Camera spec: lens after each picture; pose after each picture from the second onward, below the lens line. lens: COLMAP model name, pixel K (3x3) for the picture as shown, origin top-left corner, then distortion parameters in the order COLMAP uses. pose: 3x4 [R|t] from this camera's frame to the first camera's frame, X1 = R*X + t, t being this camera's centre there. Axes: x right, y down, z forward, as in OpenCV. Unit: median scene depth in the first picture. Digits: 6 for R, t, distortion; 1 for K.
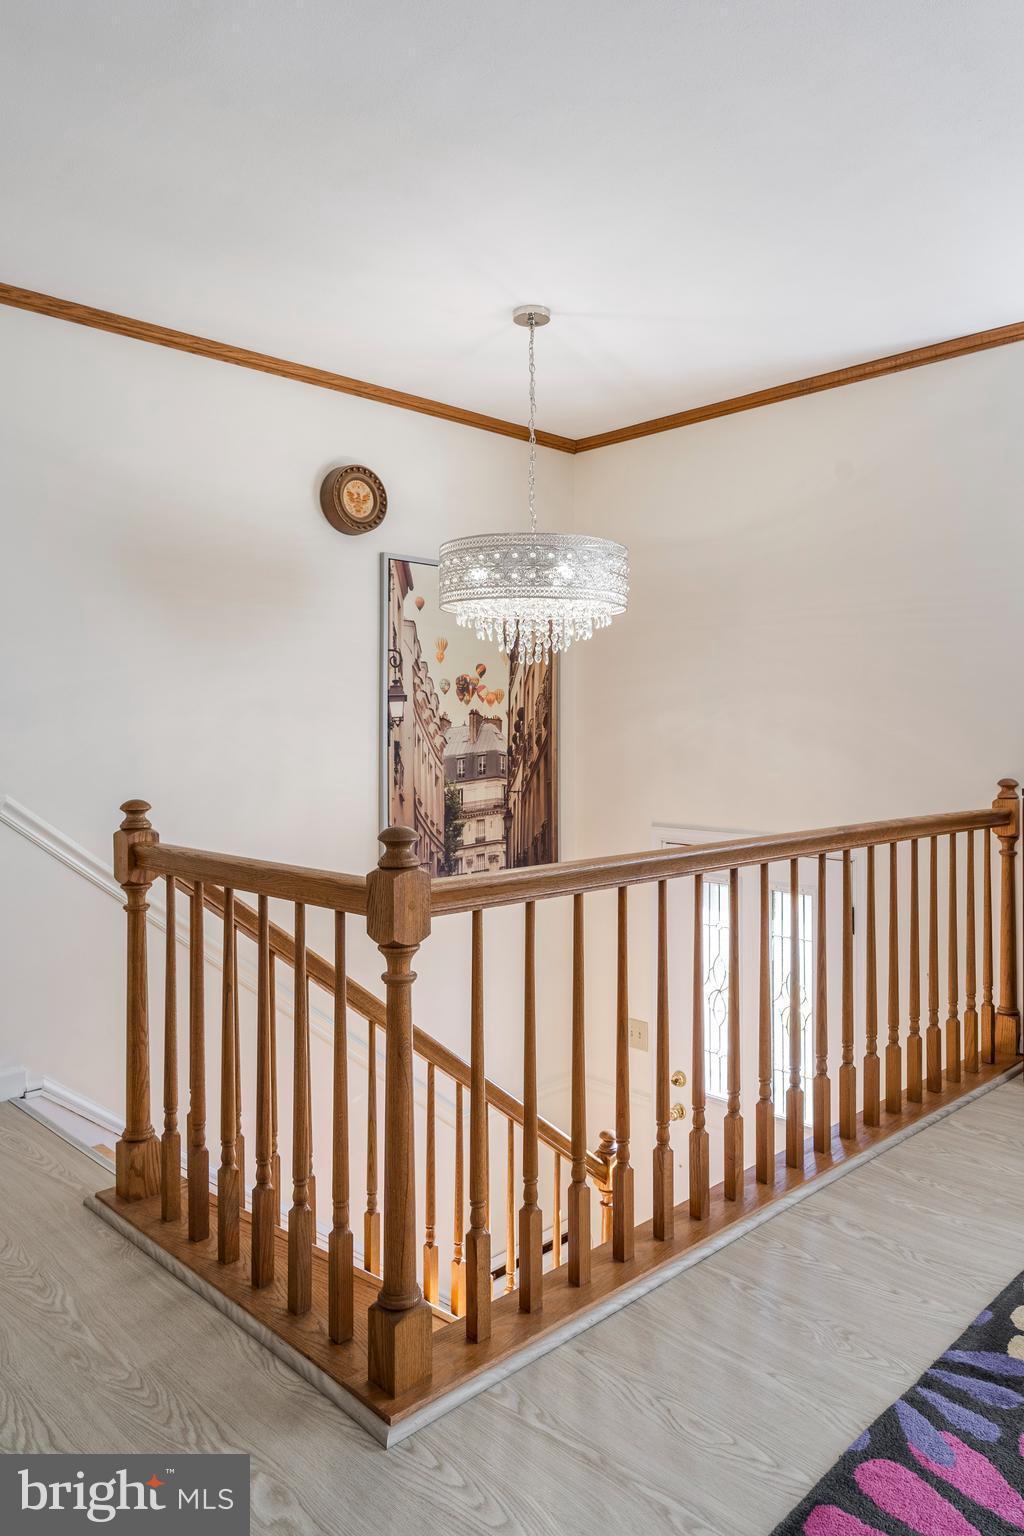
lens RADIAL K [[1045.5, 0, 564.3], [0, 1045.5, 724.6], [0, 0, 1]] dist [0.002402, -0.000394]
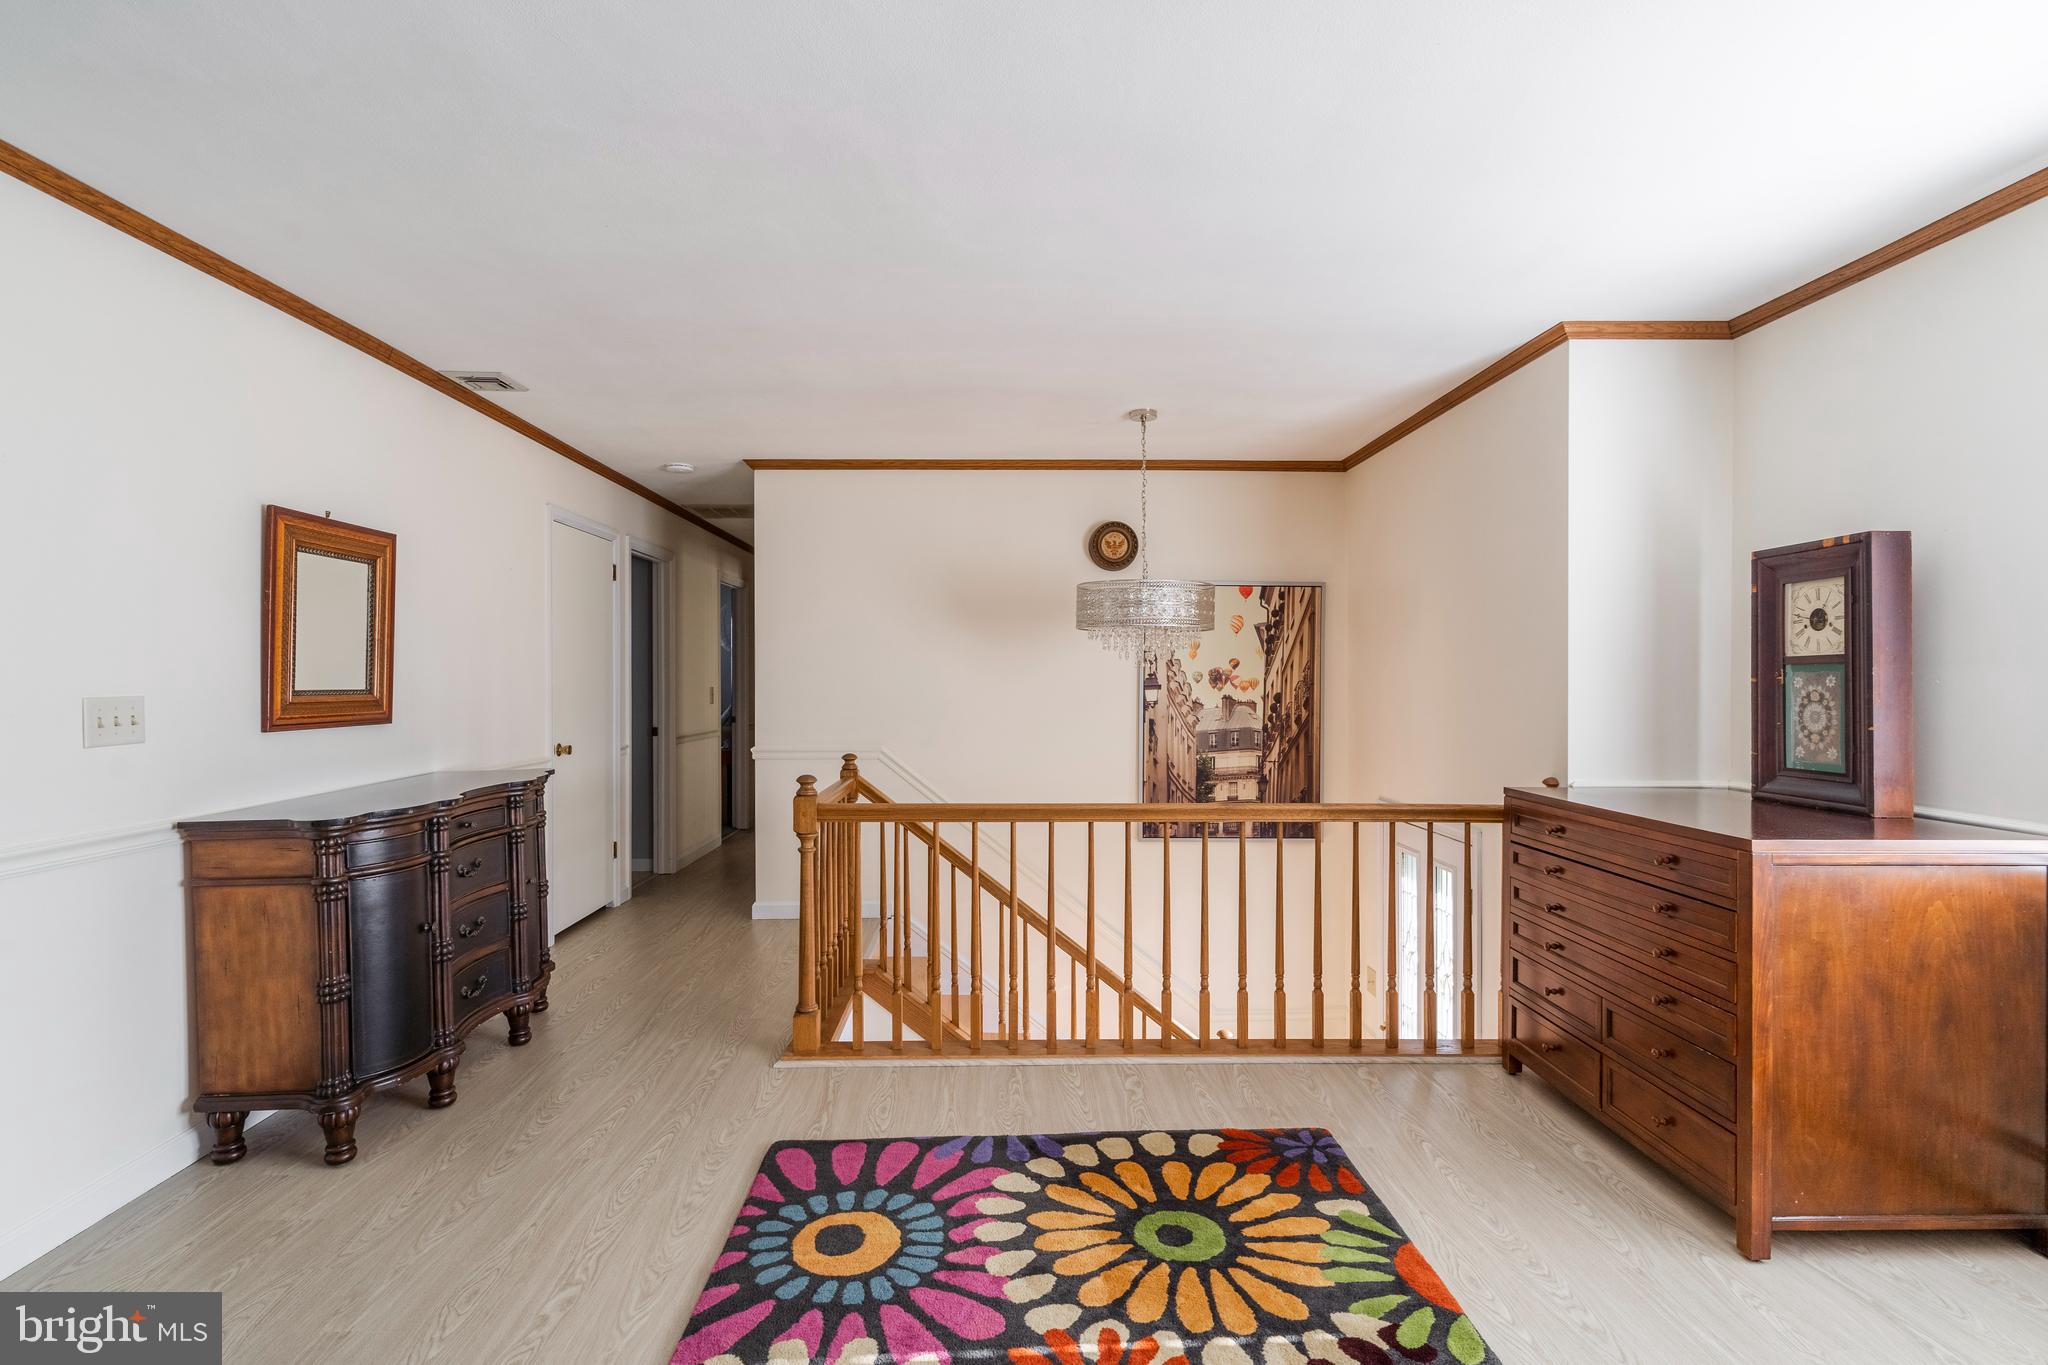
lens RADIAL K [[995.1, 0, 1039.8], [0, 995.1, 682.5], [0, 0, 1]] dist [-0.000231, 0.000139]
pose [[0.728660, 0.004526, -0.684861, 0.592428], [-0.001391, 0.999986, 0.005129, -0.036387], [0.684874, -0.002784, 0.728656, -0.035020]]
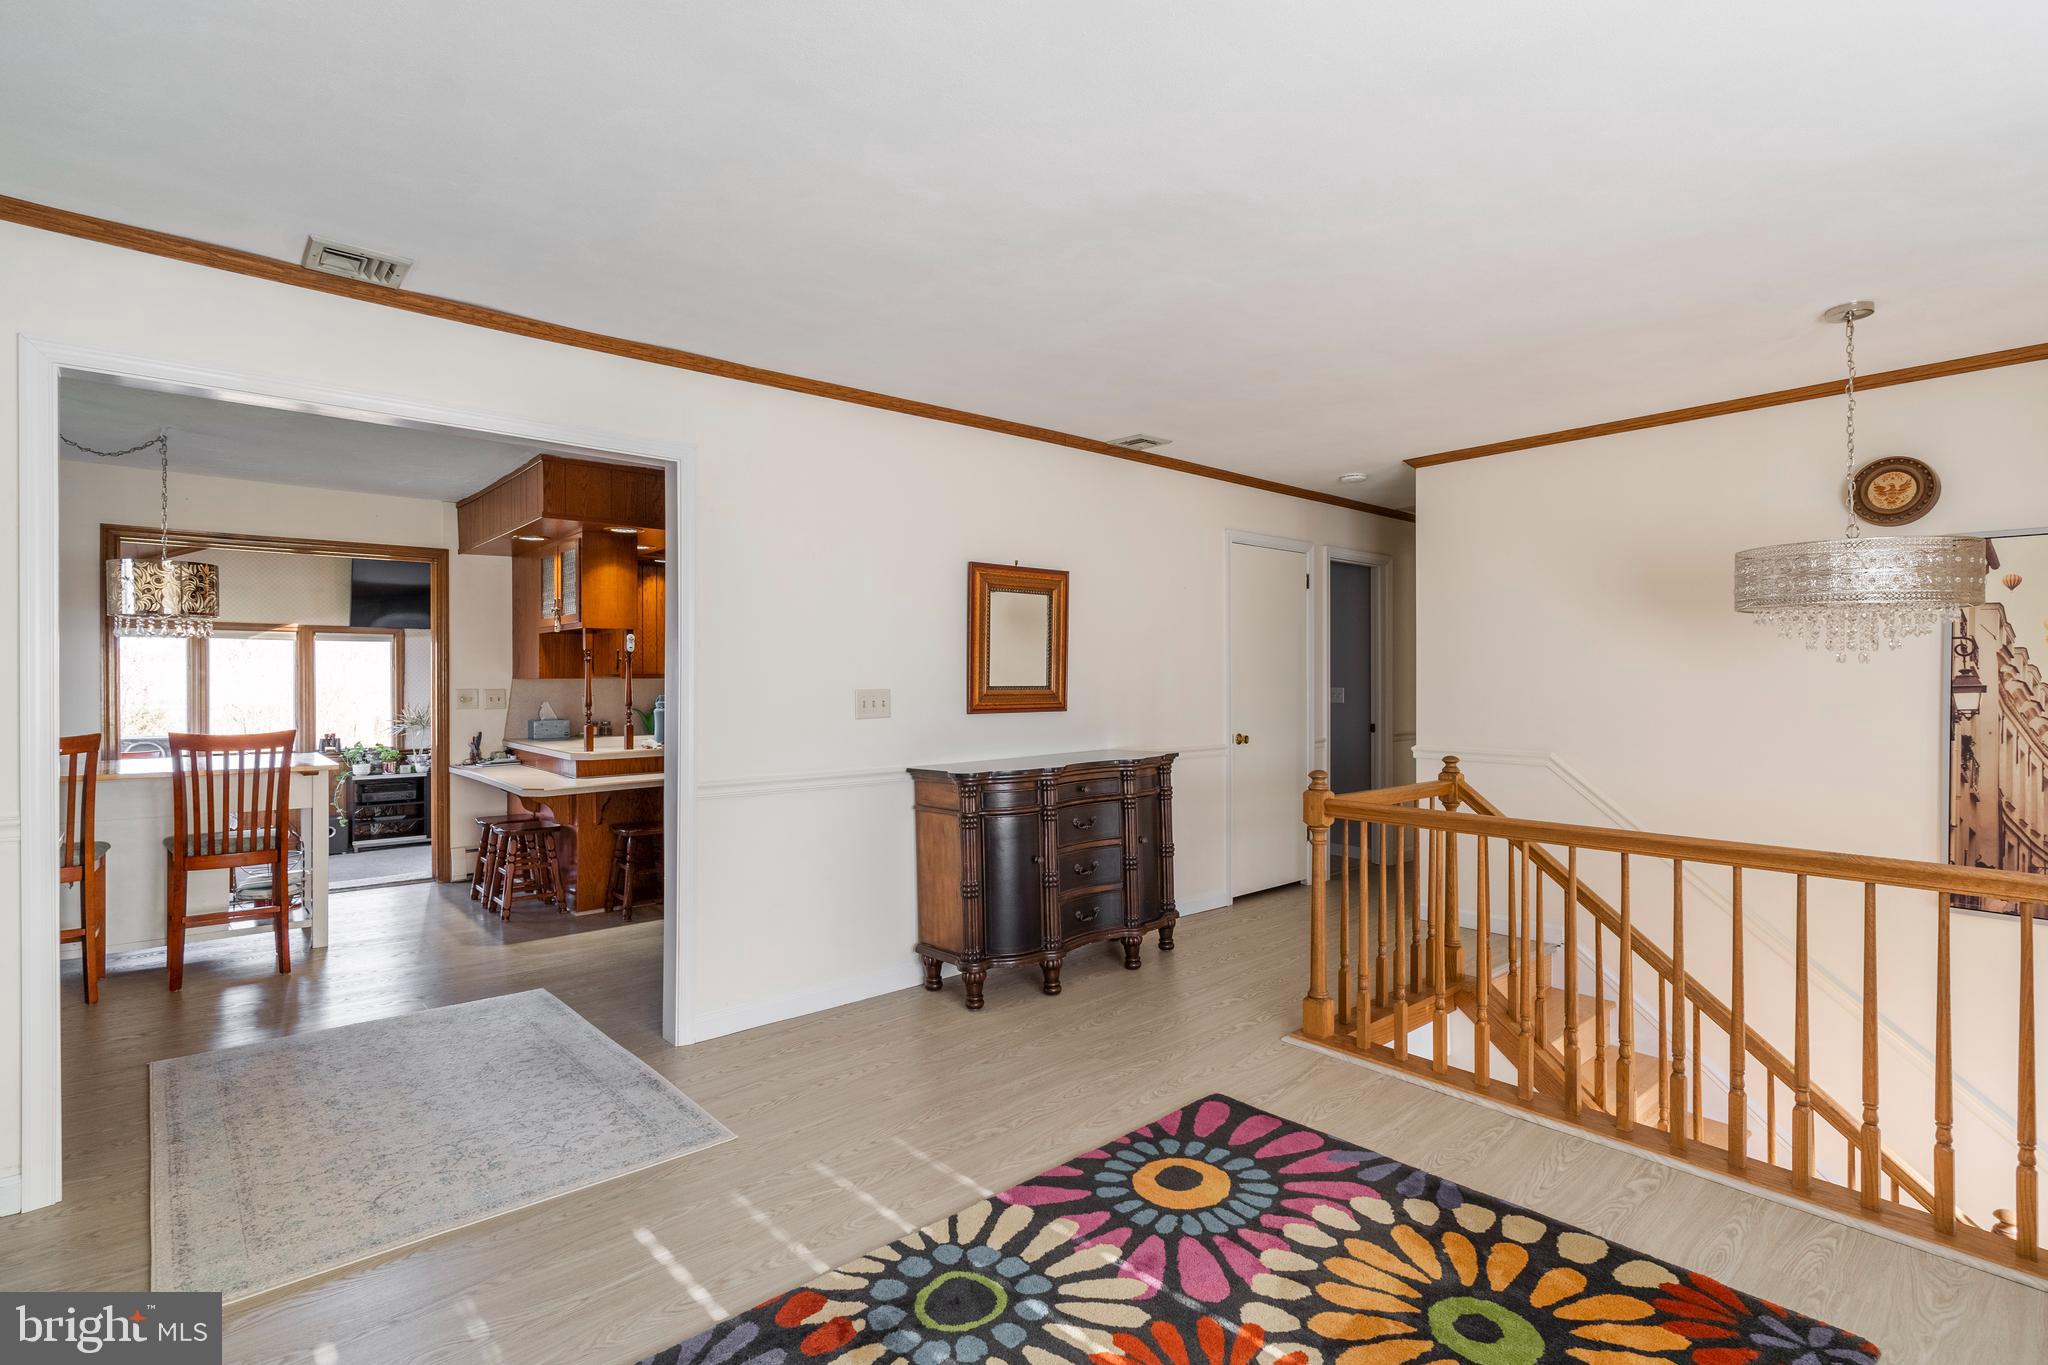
lens RADIAL K [[987.9, 0, 1024.0], [0, 987.9, 682.5], [0, 0, 1]] dist [0.001779, 0.000064]
pose [[-0.070440, 0.006220, -0.997497, 0.742551], [0.001429, 0.999980, 0.006135, -0.036339], [0.997515, -0.000993, -0.070448, 0.221231]]
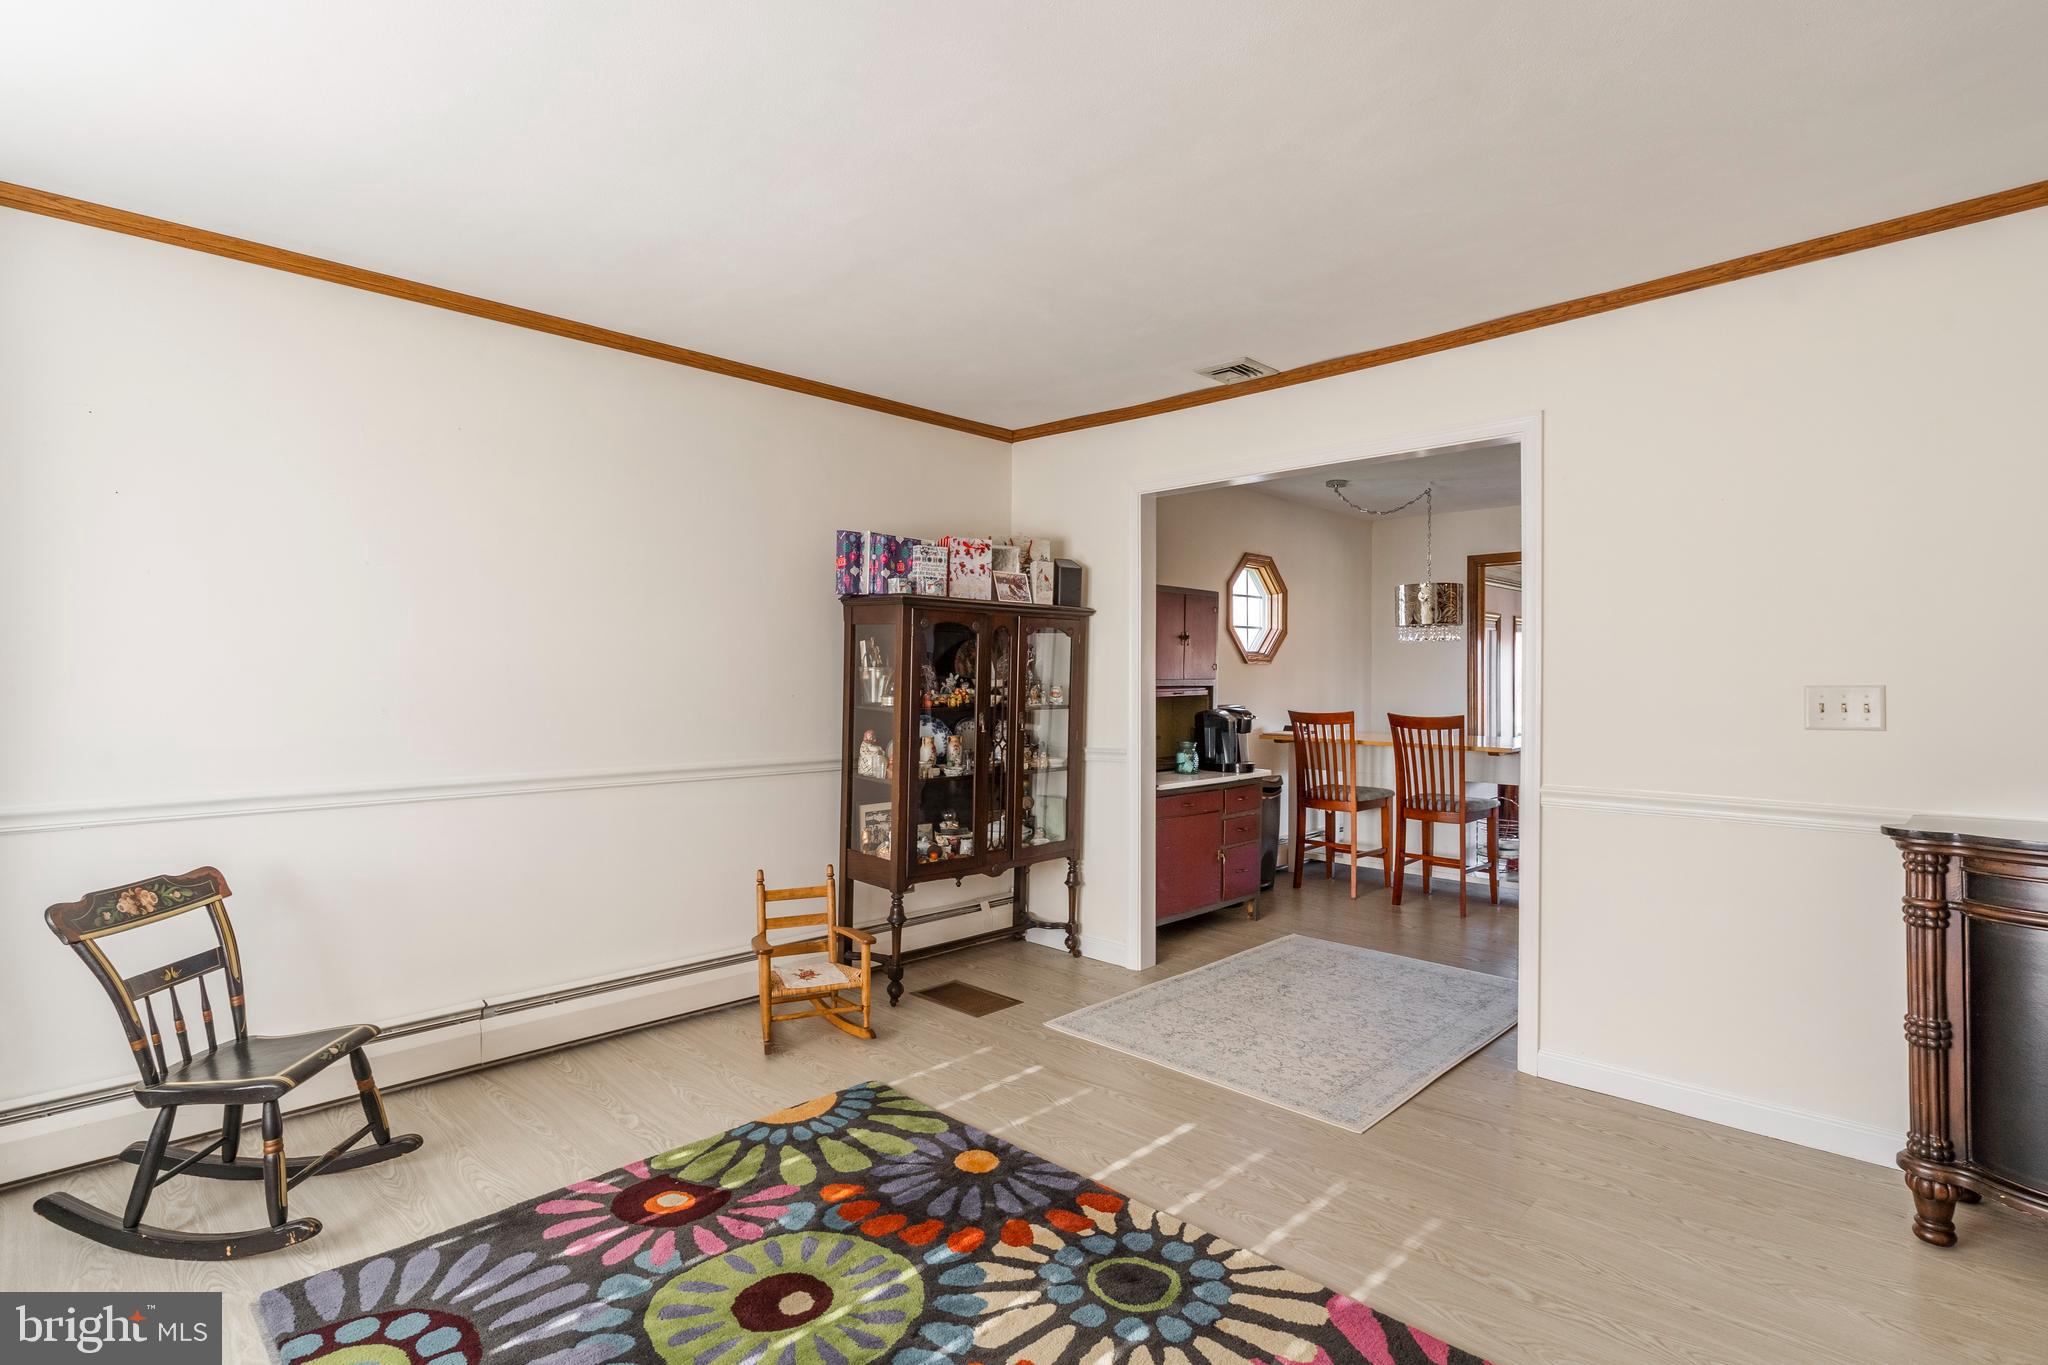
lens RADIAL K [[1007.6, 0, 1014.7], [0, 1007.6, 689.3], [0, 0, 1]] dist [0.002152, 0.000177]
pose [[-0.999855, 0.005597, 0.016054, 0.330197], [0.005801, 0.999903, 0.012674, -0.033701], [-0.015981, 0.012765, -0.999791, 0.638995]]
